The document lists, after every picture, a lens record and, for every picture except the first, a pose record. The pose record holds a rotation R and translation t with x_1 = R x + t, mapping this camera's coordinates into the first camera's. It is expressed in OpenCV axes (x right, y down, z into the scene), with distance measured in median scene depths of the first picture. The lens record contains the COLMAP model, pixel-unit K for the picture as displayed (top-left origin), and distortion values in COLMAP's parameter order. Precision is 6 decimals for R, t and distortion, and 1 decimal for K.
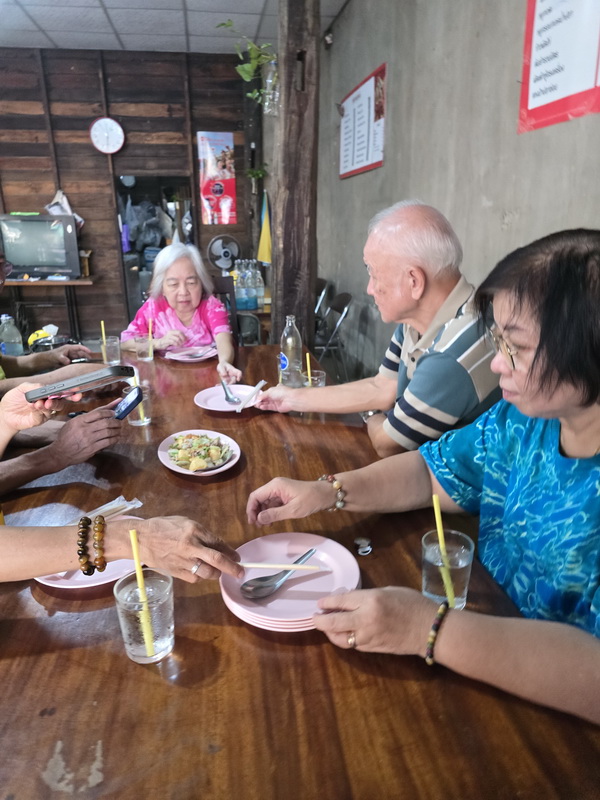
lens RADIAL K [[636.1, 0, 300.0], [0, 636.1, 400.0], [0, 0, 1]] dist [0.064462, -0.057883]
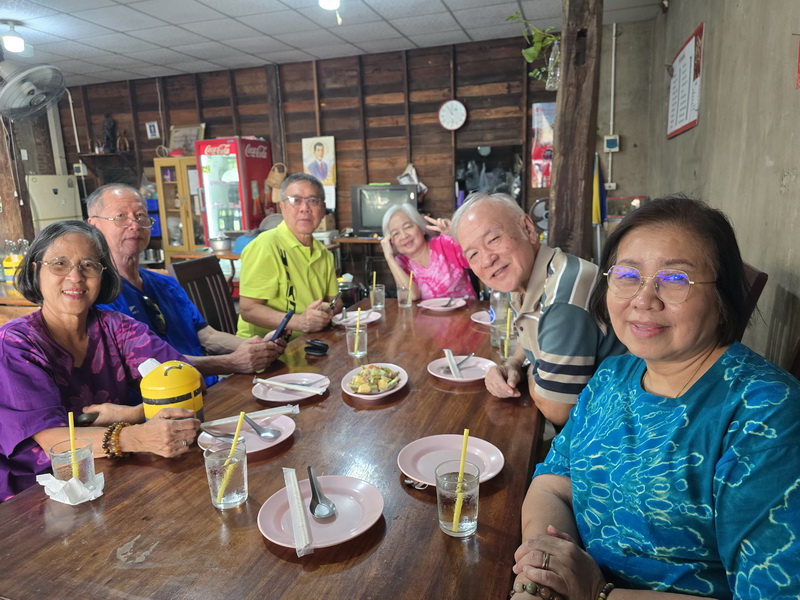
lens RADIAL K [[657.0, 0, 400.0], [0, 657.0, 300.0], [0, 0, 1]] dist [0.007214, 0.001990]
pose [[0.879450, 0.056878, -0.472581, 0.190696], [-0.101448, 0.992421, -0.069345, 0.004927], [0.465056, 0.108928, 0.878554, -0.030399]]
